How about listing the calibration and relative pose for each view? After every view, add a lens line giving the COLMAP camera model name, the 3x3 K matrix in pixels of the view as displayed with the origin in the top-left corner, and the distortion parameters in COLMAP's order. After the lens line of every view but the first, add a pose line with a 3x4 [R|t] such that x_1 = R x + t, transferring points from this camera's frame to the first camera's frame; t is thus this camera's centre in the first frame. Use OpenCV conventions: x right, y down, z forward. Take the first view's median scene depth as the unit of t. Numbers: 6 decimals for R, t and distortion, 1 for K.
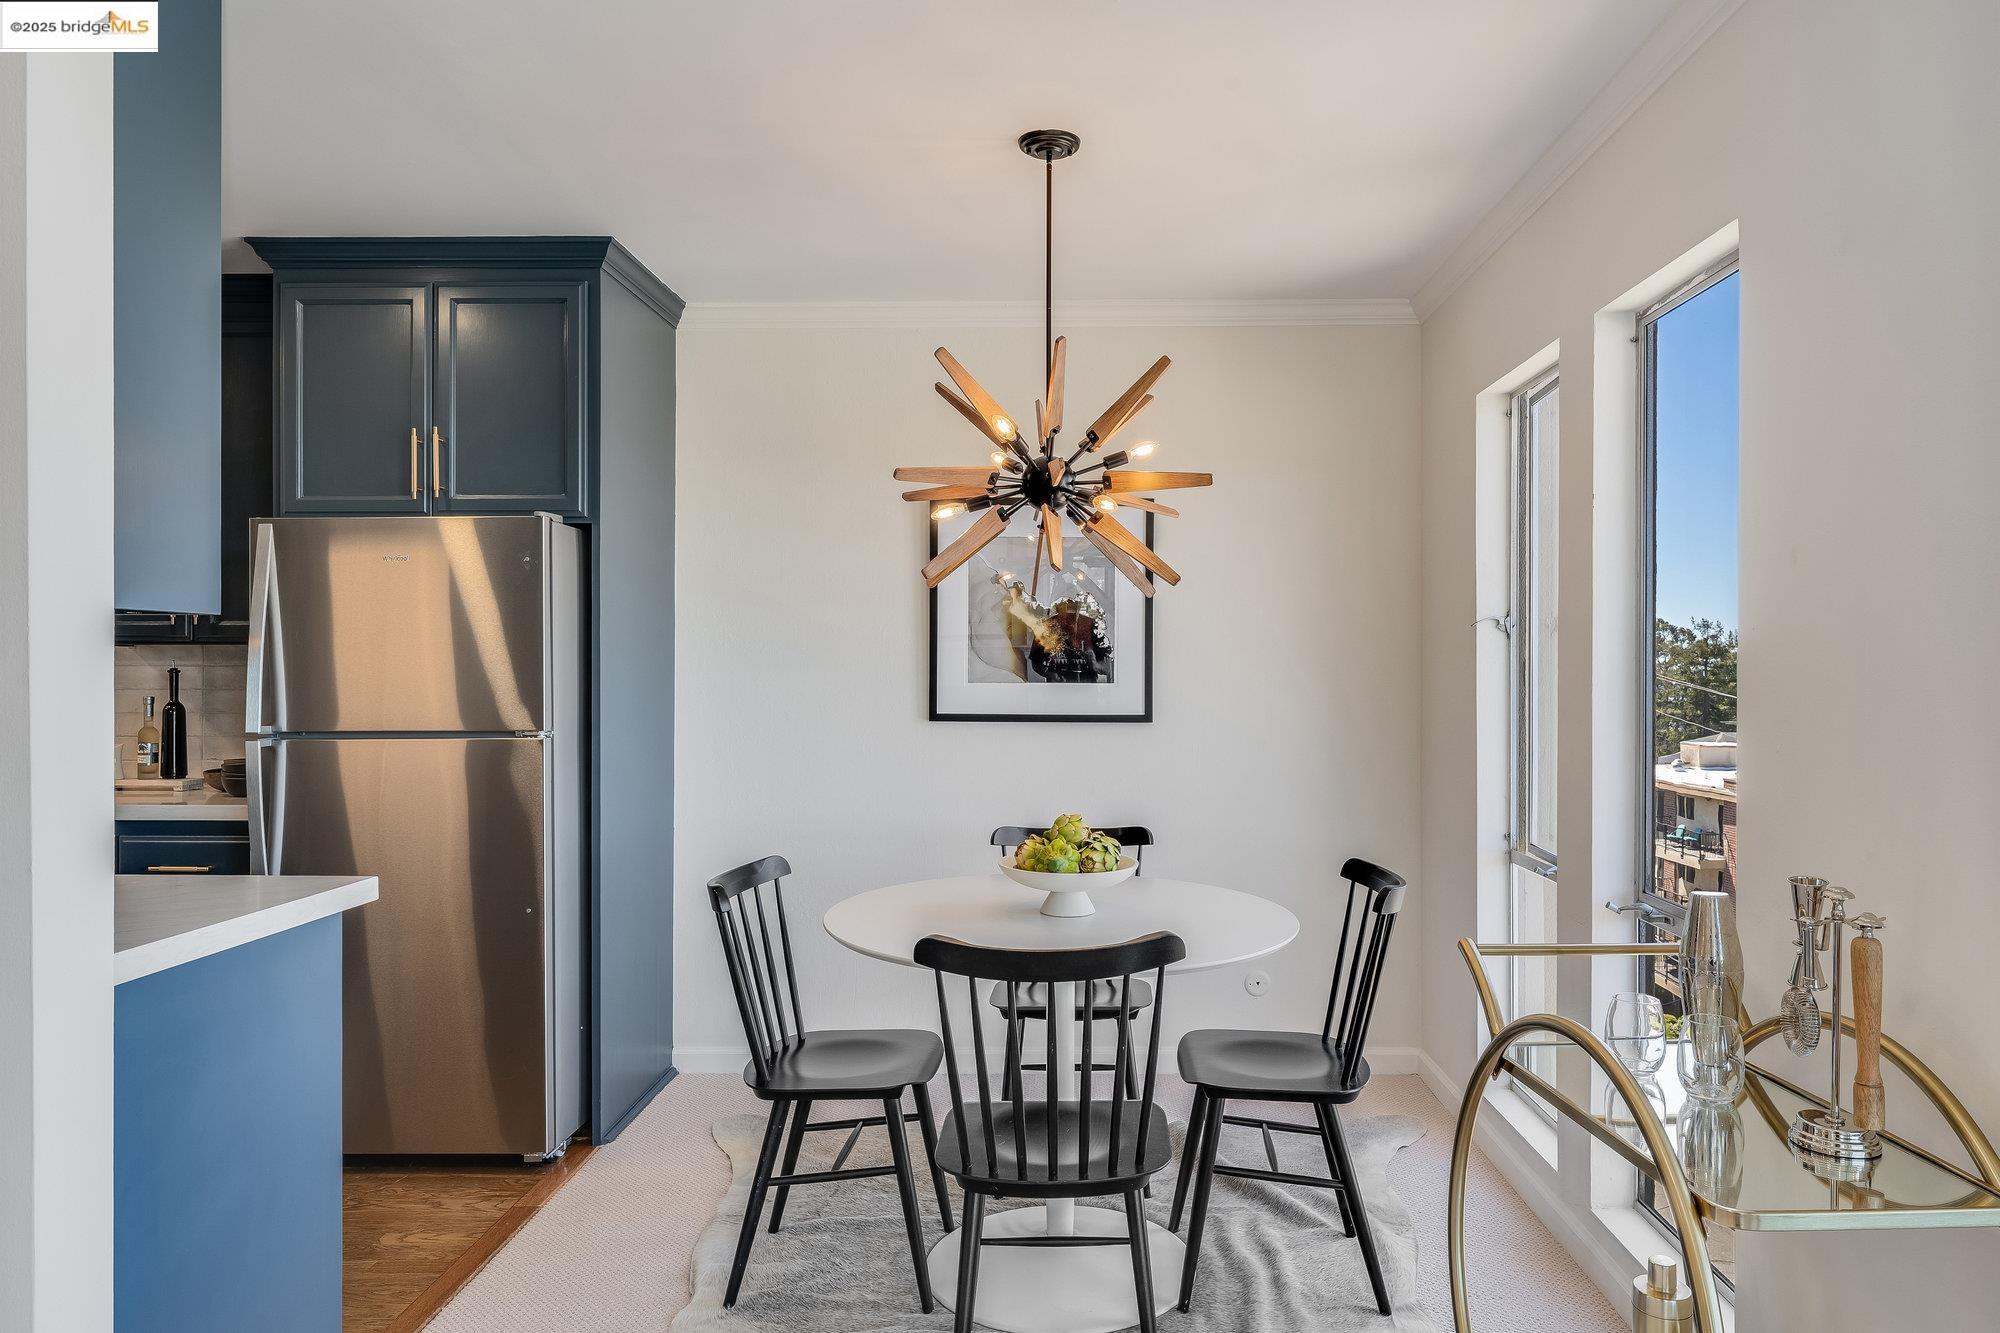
lens RADIAL K [[1274.0, 0, 1069.6], [0, 1274.0, 680.8], [0, 0, 1]] dist [0.001538, 0.001659]
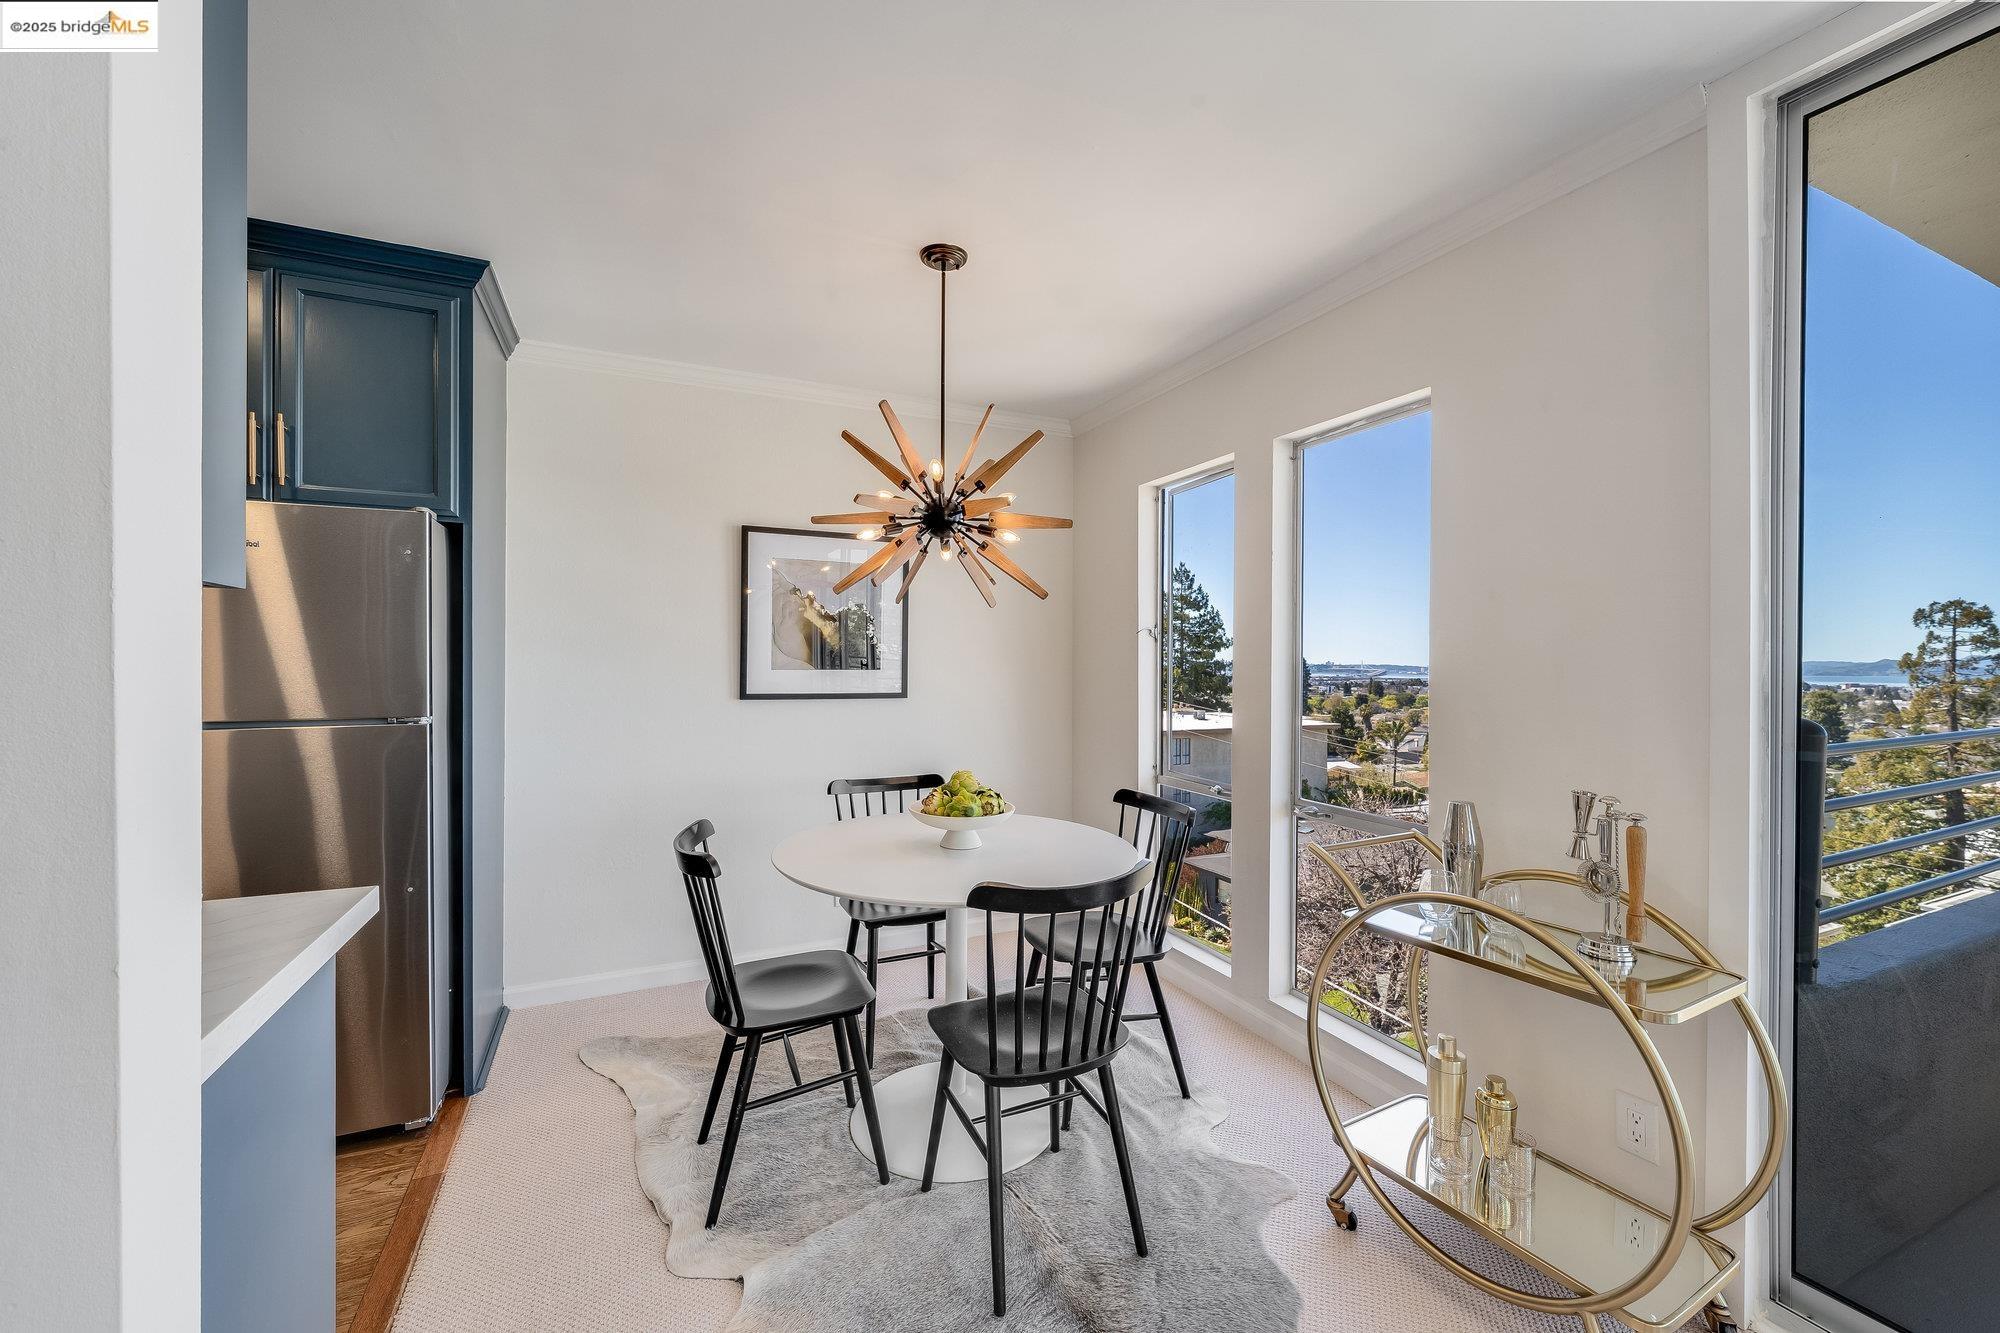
lens RADIAL K [[789.3, 0, 986.4], [0, 789.3, 668.4], [0, 0, 1]] dist [-0.001541, -0.000455]
pose [[0.902369, -0.000351, 0.430964, -0.275763], [-0.000486, 0.999998, 0.001831, -0.001833], [-0.430964, -0.001861, 0.902367, 0.213945]]
